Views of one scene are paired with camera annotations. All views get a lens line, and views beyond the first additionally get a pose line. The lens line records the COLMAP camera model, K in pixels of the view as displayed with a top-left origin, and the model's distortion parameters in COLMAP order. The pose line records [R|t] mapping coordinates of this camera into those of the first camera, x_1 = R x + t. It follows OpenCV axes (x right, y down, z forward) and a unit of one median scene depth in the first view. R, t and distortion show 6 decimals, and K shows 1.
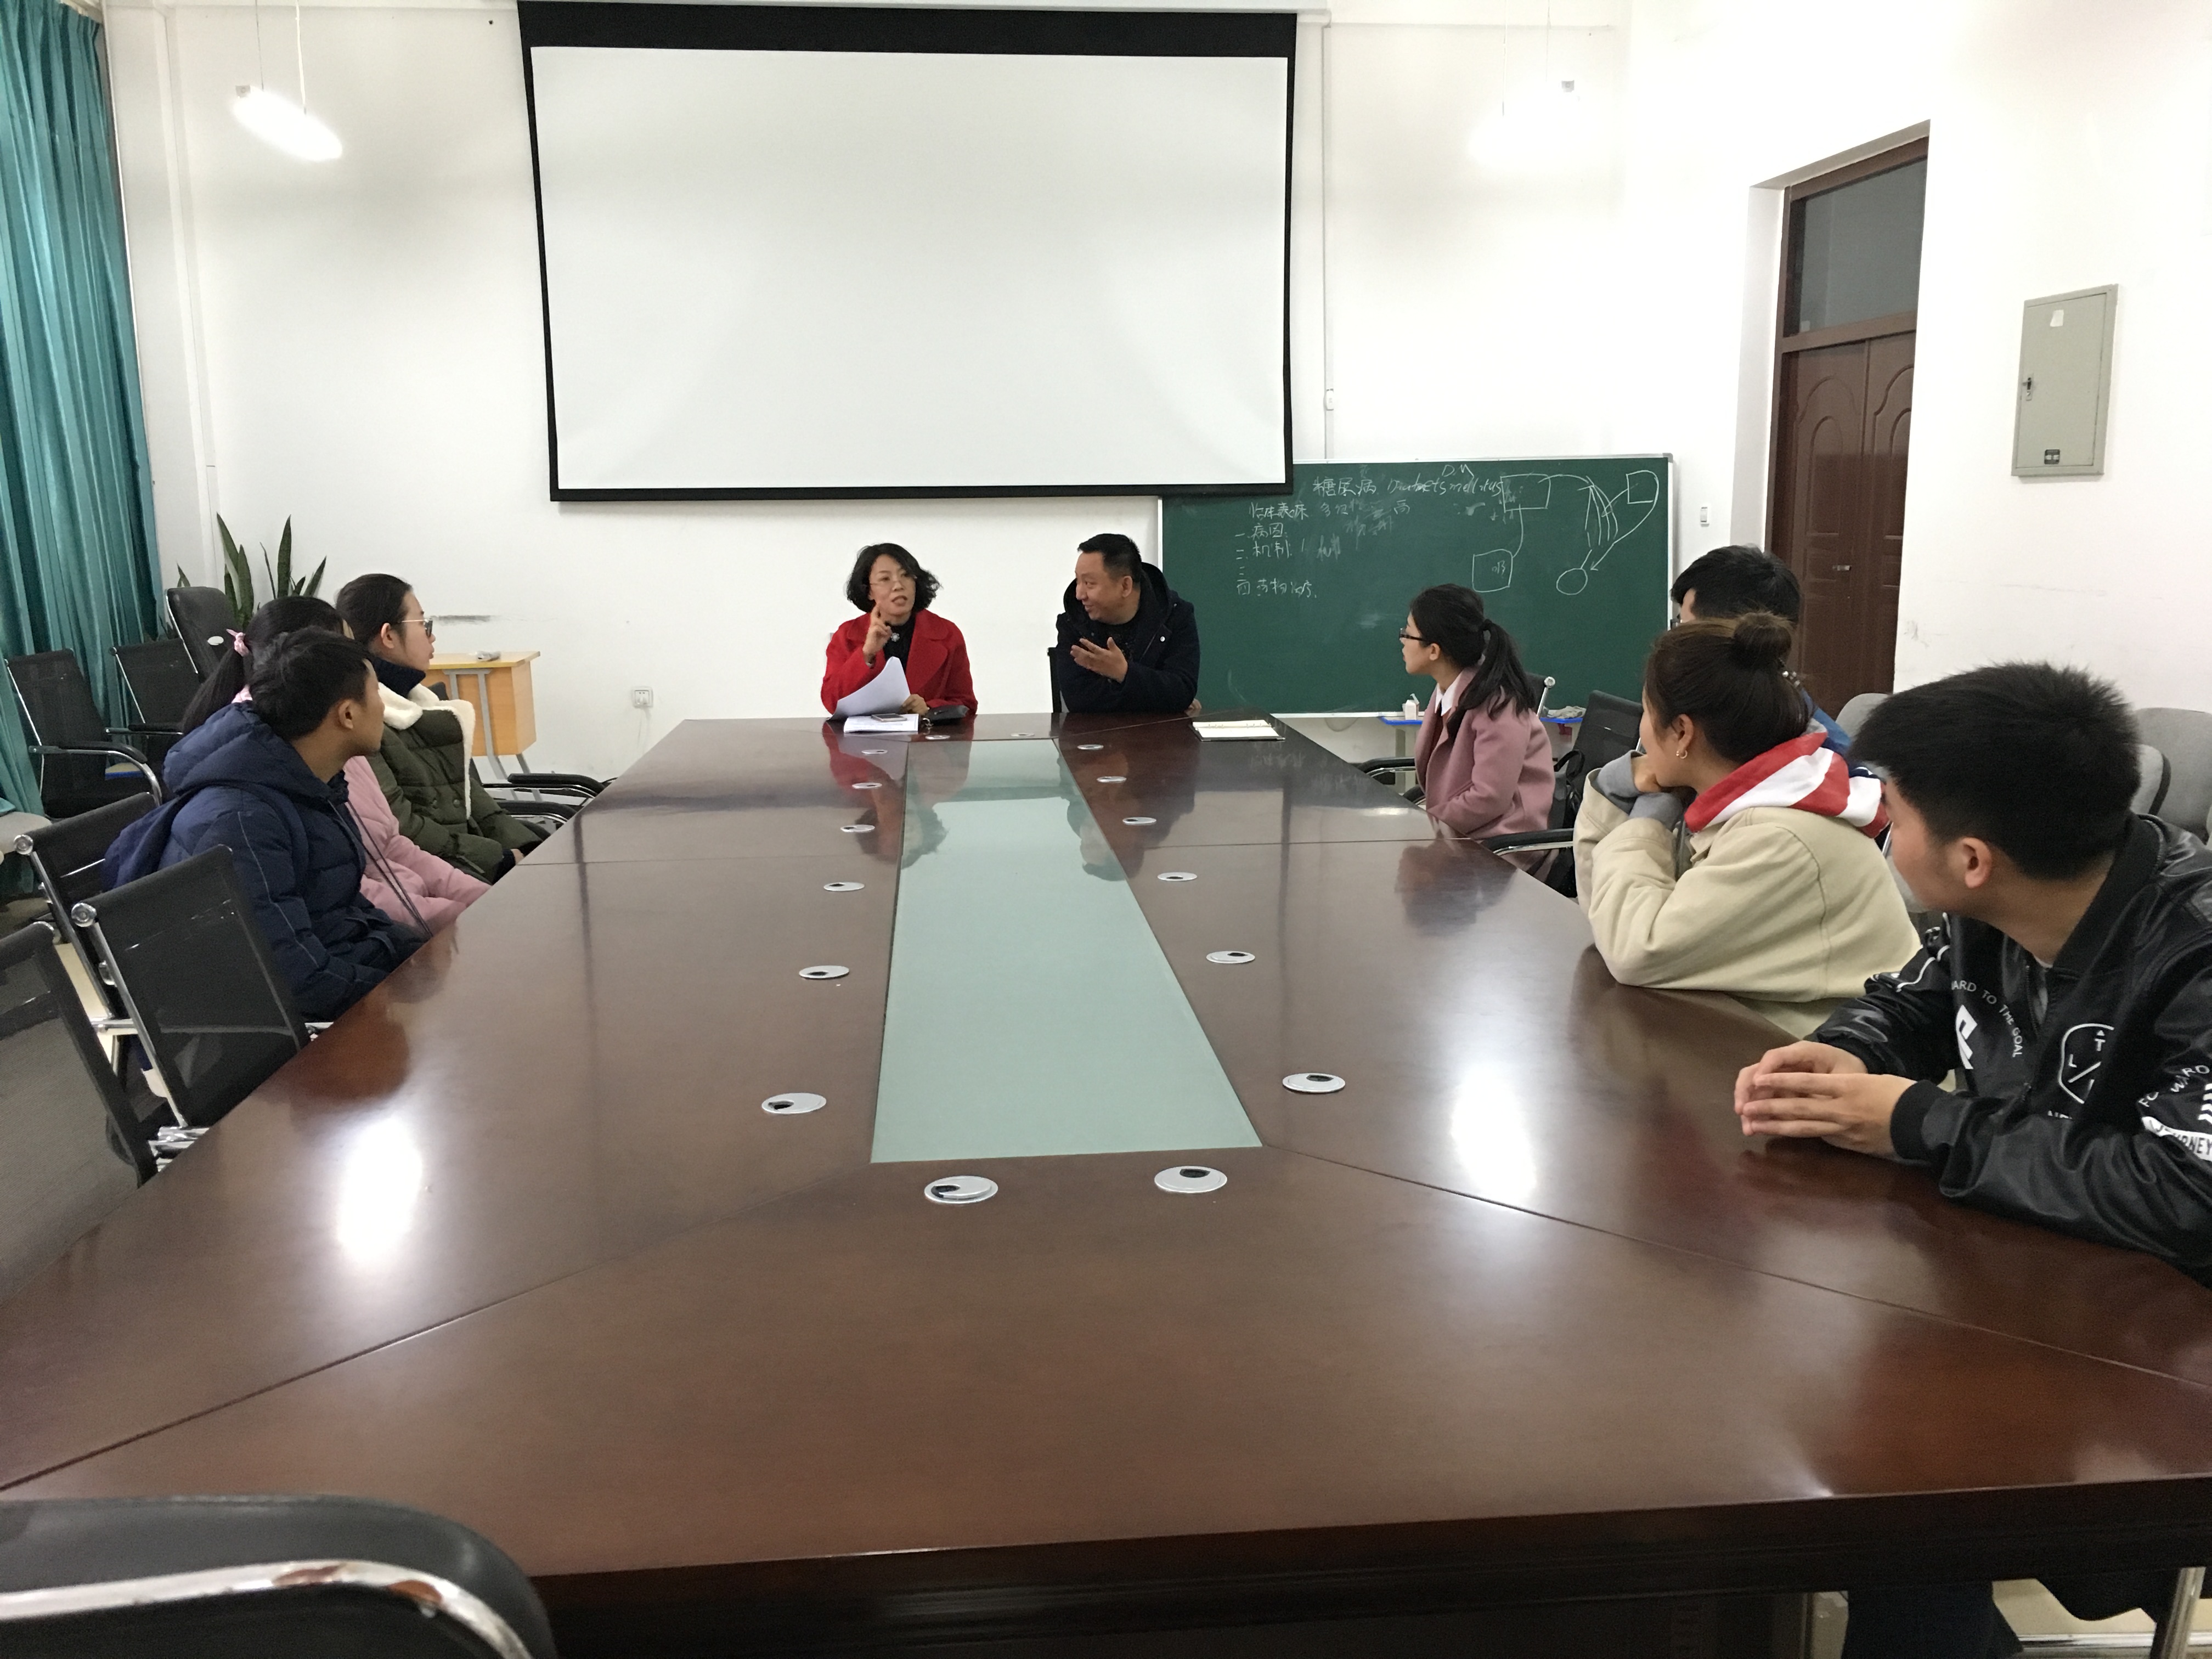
lens RADIAL K [[1870.6, 0, 1106.0], [0, 1870.6, 829.5], [0, 0, 1]] dist [-0.009630, 0.000135]
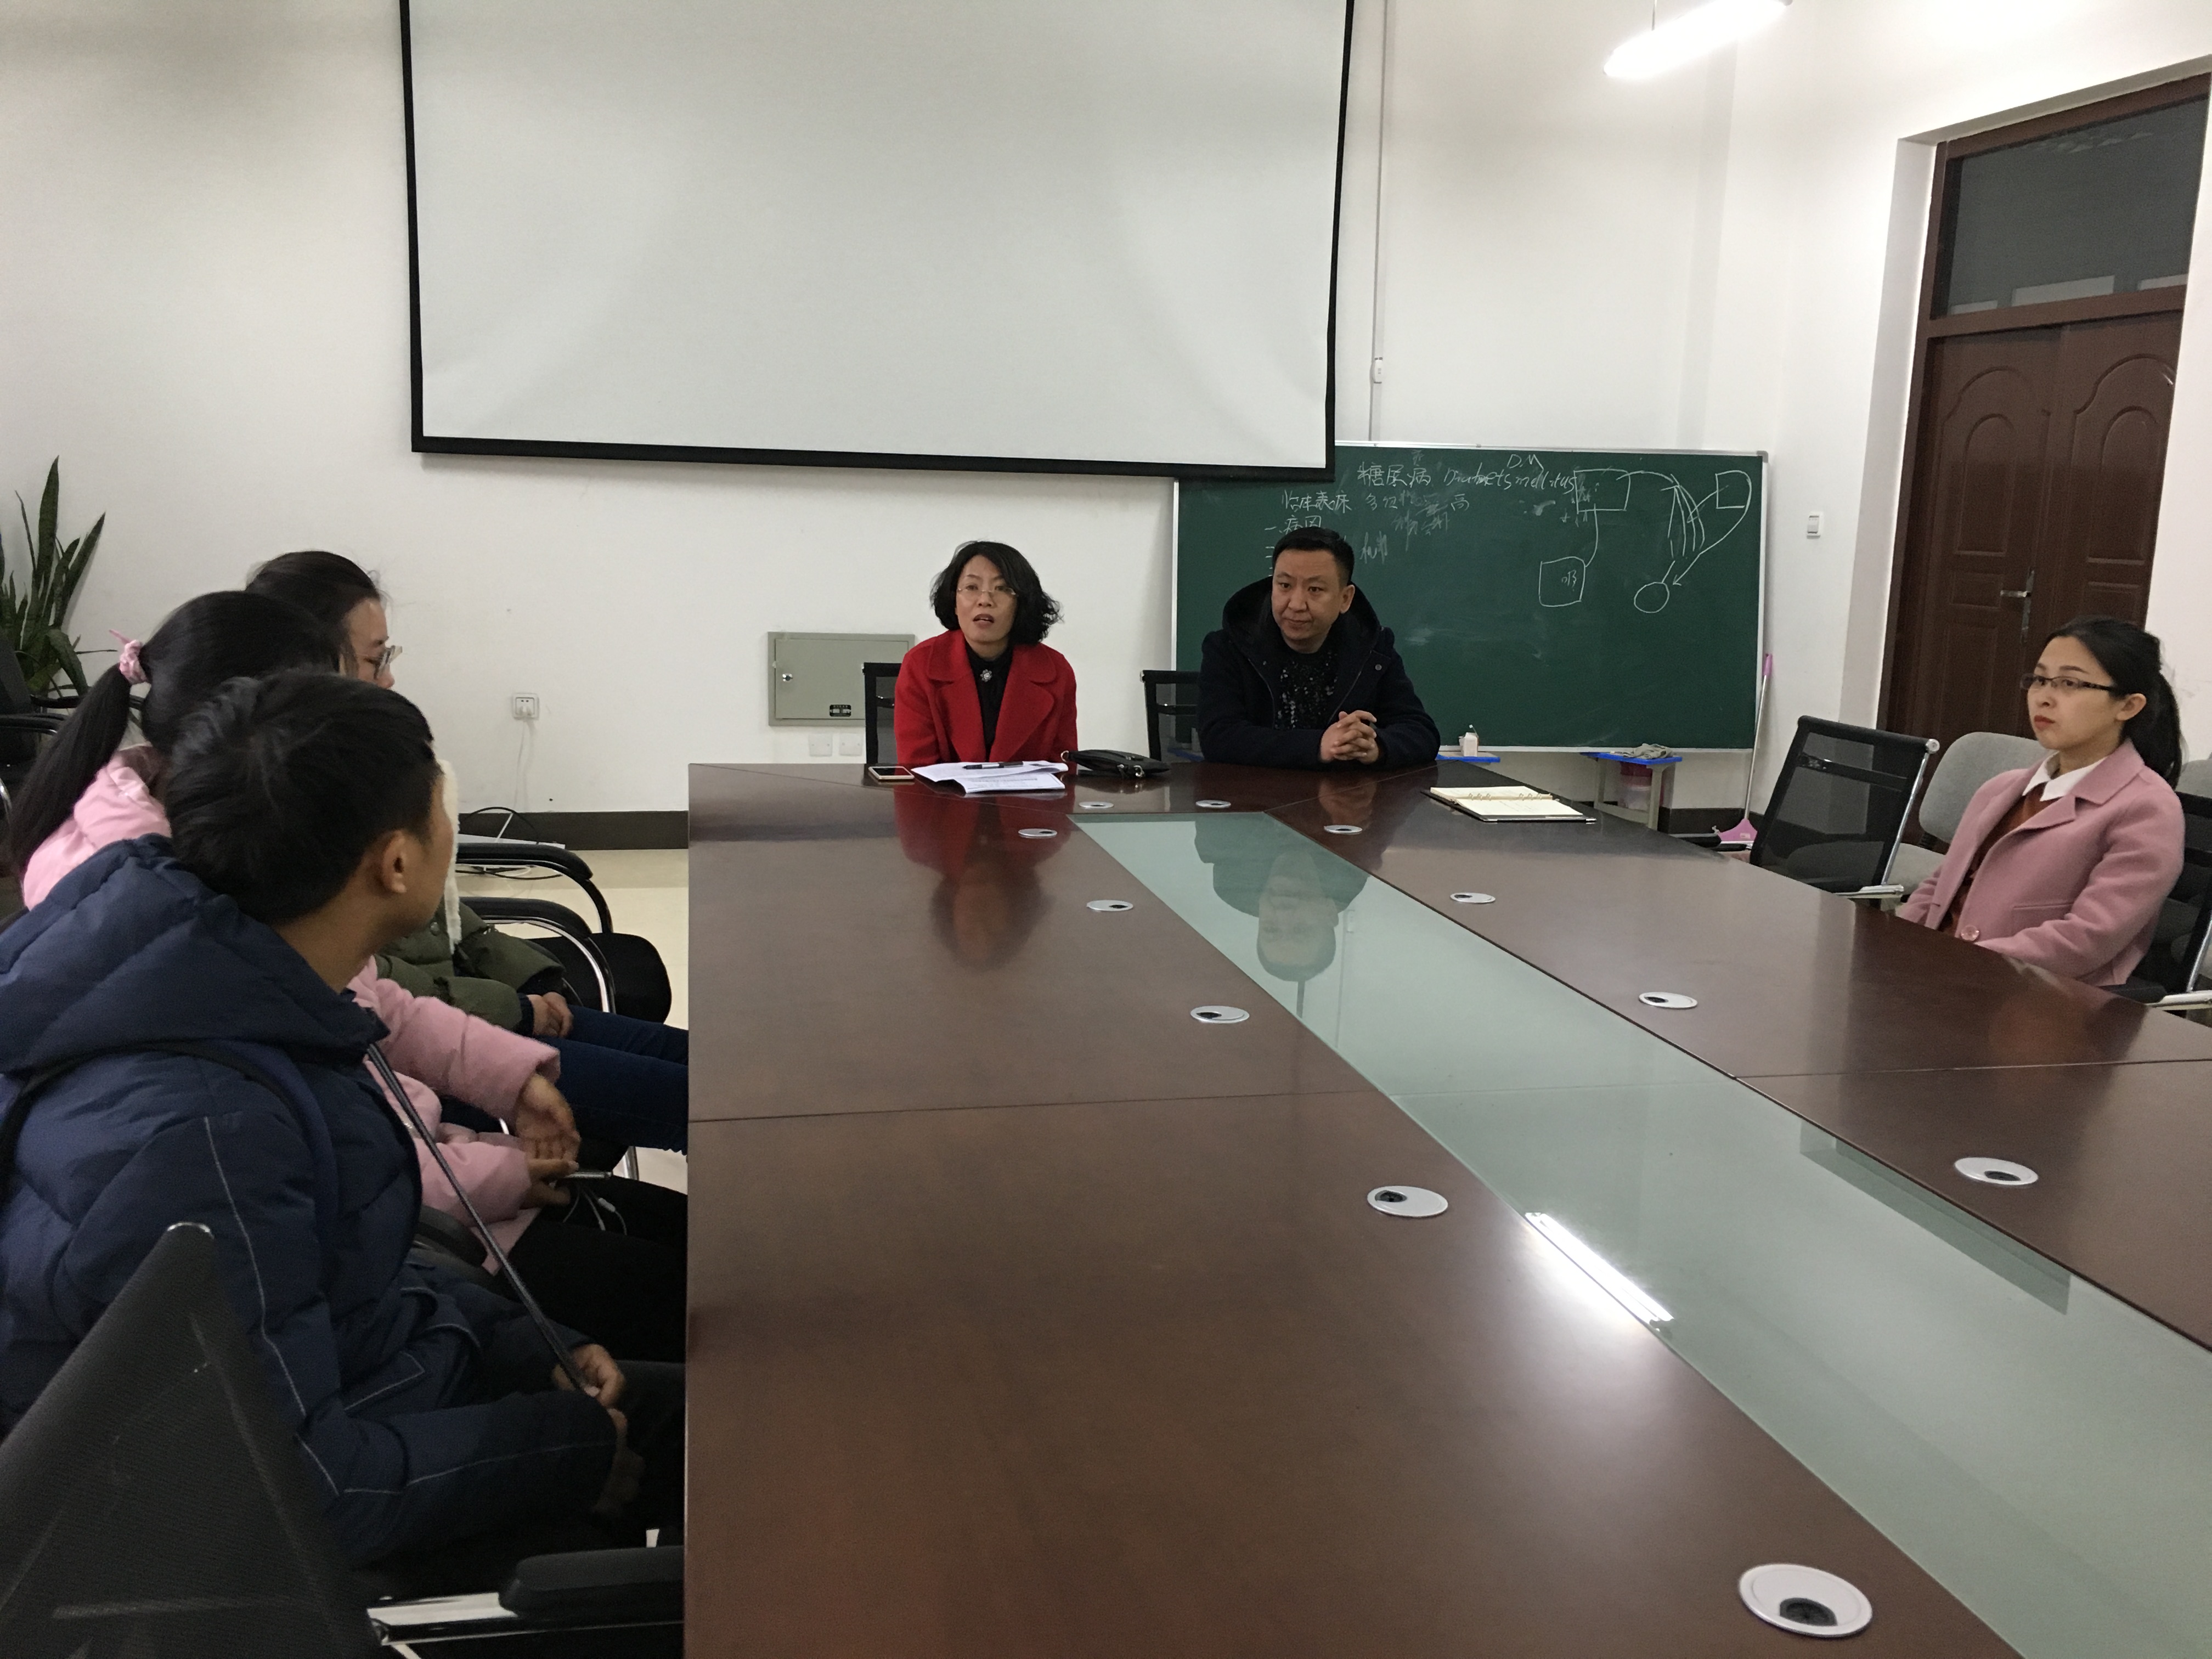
lens RADIAL K [[1855.6, 0, 1106.0], [0, 1855.6, 829.5], [0, 0, 1]] dist [0.003494, -0.016350]
pose [[0.991188, 0.015794, 0.131521, -0.107684], [-0.016736, 0.999842, 0.006056, -0.027800], [-0.131405, -0.008203, 0.991295, 0.192645]]
